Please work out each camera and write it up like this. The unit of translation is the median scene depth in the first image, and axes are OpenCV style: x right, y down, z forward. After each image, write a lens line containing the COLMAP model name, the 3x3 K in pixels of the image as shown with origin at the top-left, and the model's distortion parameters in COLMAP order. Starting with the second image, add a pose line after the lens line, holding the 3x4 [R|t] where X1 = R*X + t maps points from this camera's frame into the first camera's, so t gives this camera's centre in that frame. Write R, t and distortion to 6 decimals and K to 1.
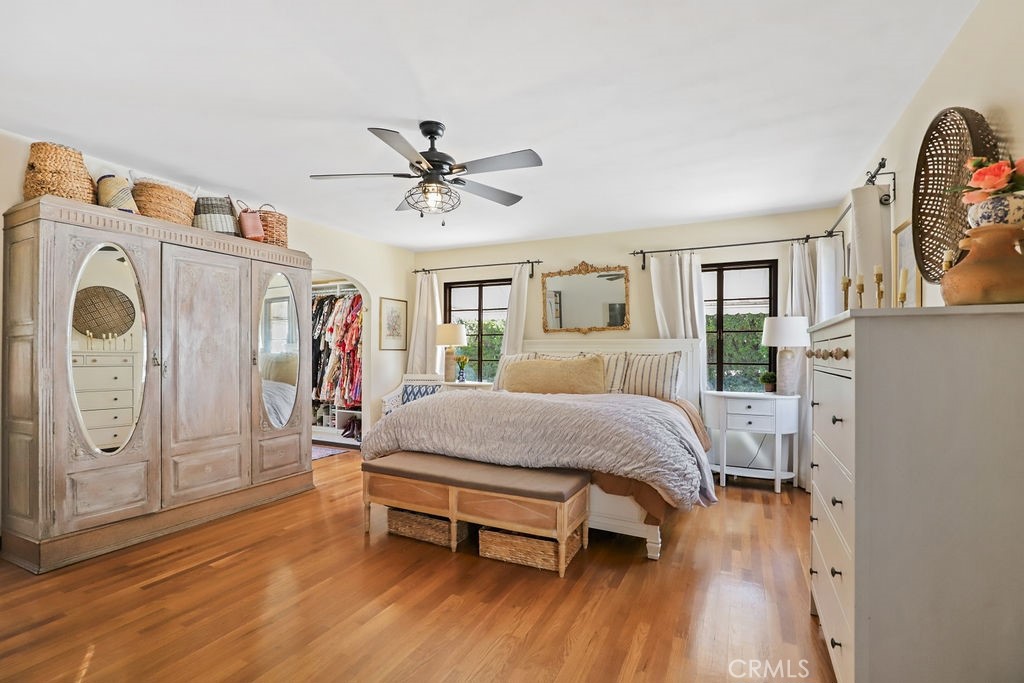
lens RADIAL K [[472.1, 0, 510.2], [0, 472.1, 346.8], [0, 0, 1]] dist [-0.012066, 0.000744]
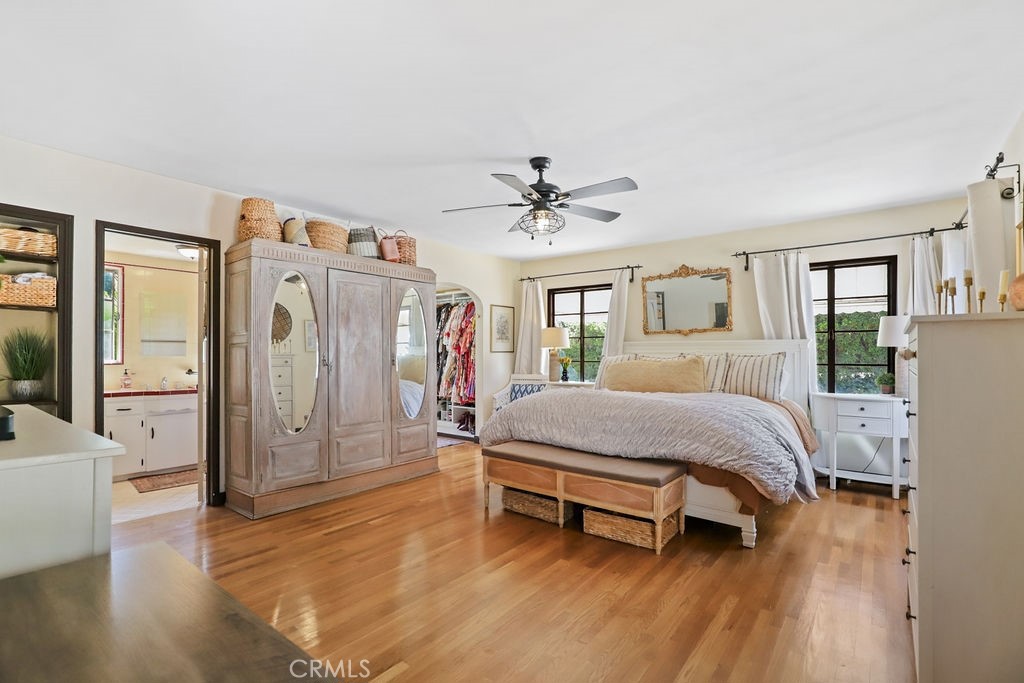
lens RADIAL K [[472.1, 0, 505.1], [0, 472.1, 349.6], [0, 0, 1]] dist [-0.012066, 0.000744]
pose [[0.975137, -0.006300, -0.221513, 0.003602], [0.006974, 0.999973, 0.002260, -0.002266], [0.221493, -0.003748, 0.975155, -0.118791]]
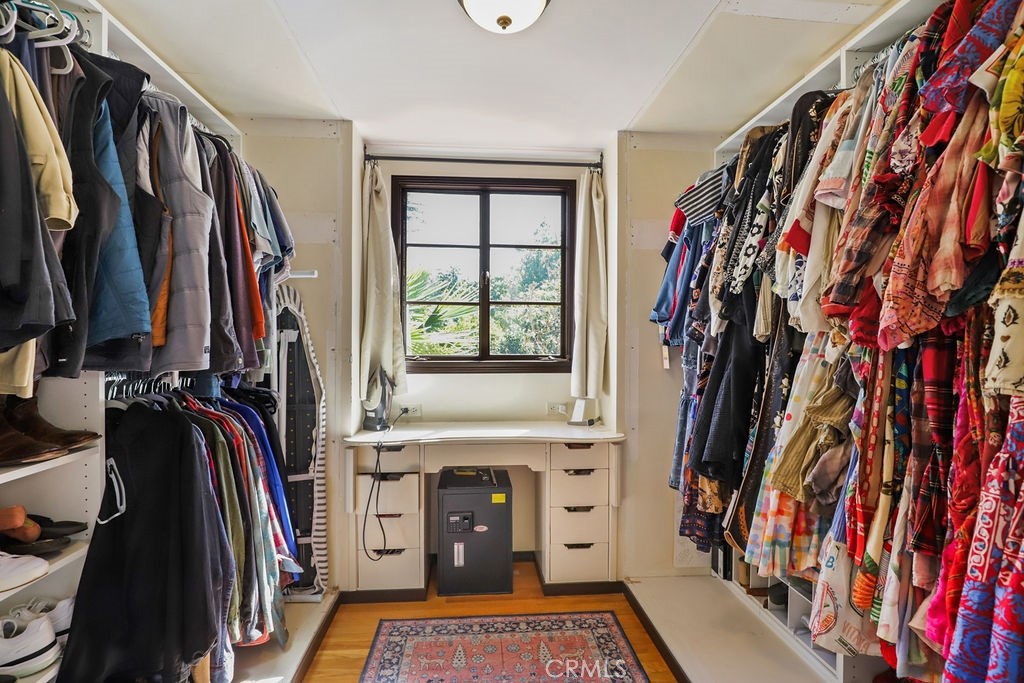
lens RADIAL K [[472.1, 0, 512.7], [0, 472.1, 341.6], [0, 0, 1]] dist [-0.012066, 0.000744]
pose [[0.518396, -0.005788, -0.855121, -0.468705], [0.007367, 0.999970, -0.002302, 0.014273], [0.855109, -0.005107, 0.518423, 1.366532]]
